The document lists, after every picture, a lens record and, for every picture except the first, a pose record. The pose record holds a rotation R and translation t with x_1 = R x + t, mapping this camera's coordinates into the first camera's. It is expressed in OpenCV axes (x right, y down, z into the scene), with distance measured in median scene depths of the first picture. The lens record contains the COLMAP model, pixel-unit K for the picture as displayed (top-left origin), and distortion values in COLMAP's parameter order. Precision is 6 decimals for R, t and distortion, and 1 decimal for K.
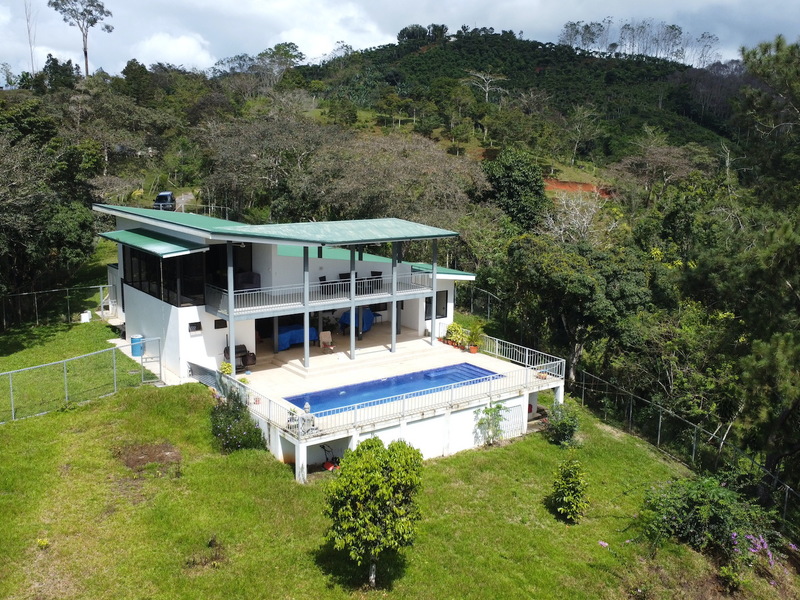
lens RADIAL K [[797.9, 0, 400.0], [0, 797.9, 300.0], [0, 0, 1]] dist [0.010419, 0.006805]
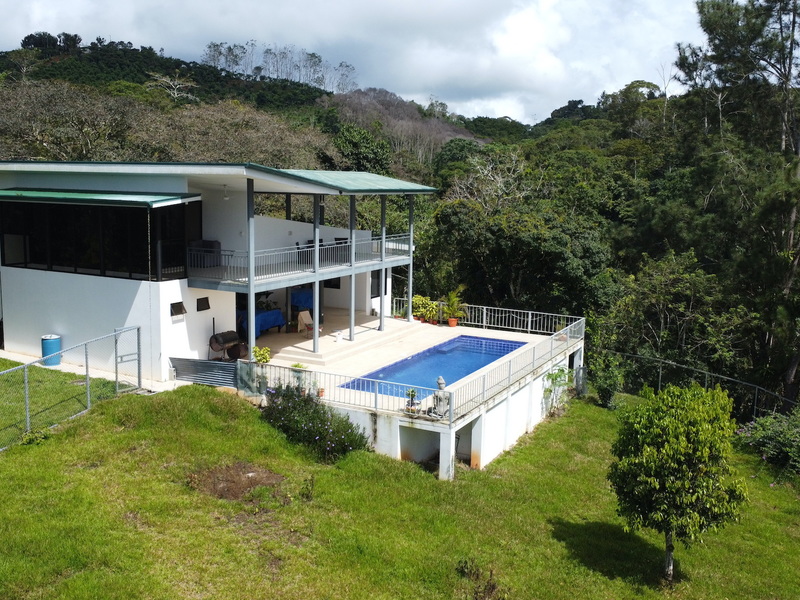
lens RADIAL K [[797.9, 0, 400.0], [0, 797.9, 300.0], [0, 0, 1]] dist [0.010419, 0.006805]
pose [[0.898774, -0.064913, 0.433580, -0.339872], [0.079081, 0.996760, -0.014698, 0.045752], [-0.431221, 0.047498, 0.900995, 0.232951]]
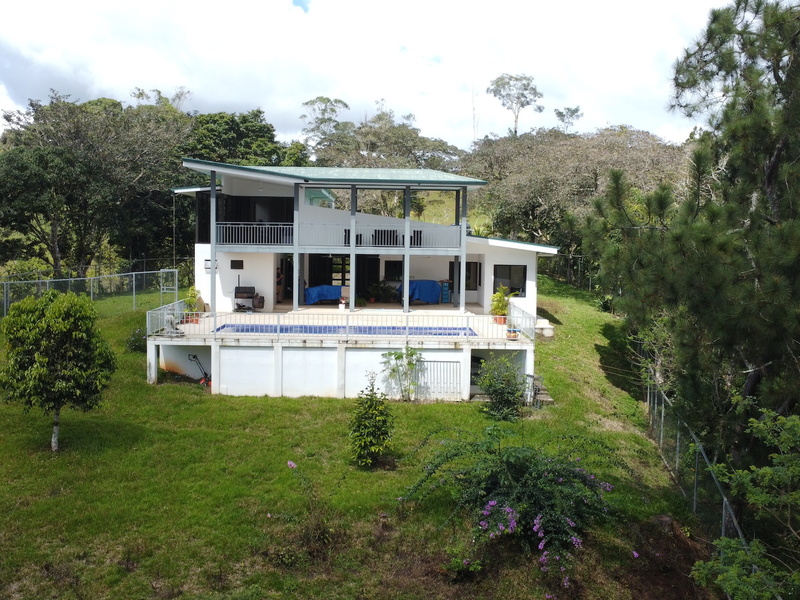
lens RADIAL K [[797.9, 0, 400.0], [0, 797.9, 300.0], [0, 0, 1]] dist [0.010419, 0.006805]
pose [[0.816933, 0.043991, -0.575052, 0.488644], [-0.113886, 0.989758, -0.086073, 0.125564], [0.565376, 0.135806, 0.813577, 0.252986]]
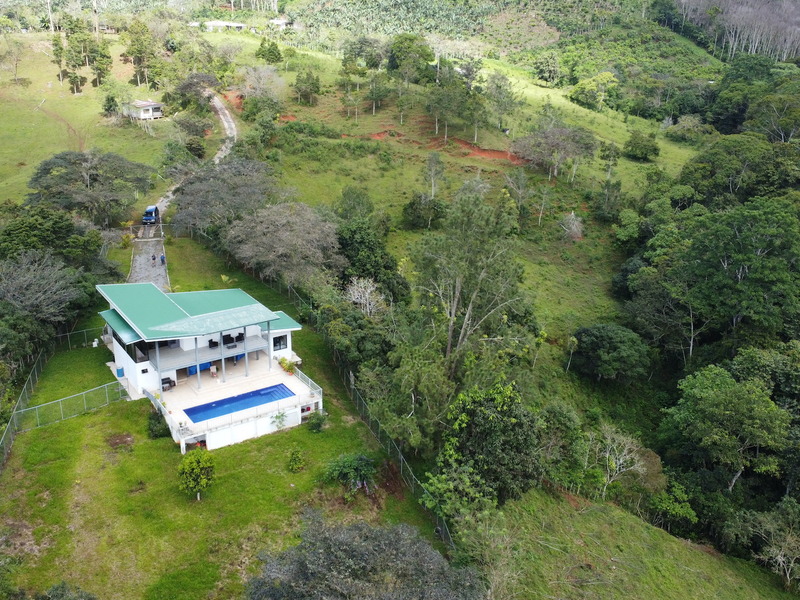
lens RADIAL K [[797.9, 0, 400.0], [0, 797.9, 300.0], [0, 0, 1]] dist [0.010419, 0.006805]
pose [[0.999363, 0.019602, -0.029818, 0.415920], [-0.014201, 0.985061, 0.171620, -0.457106], [0.032736, -0.171087, 0.984712, -0.890684]]
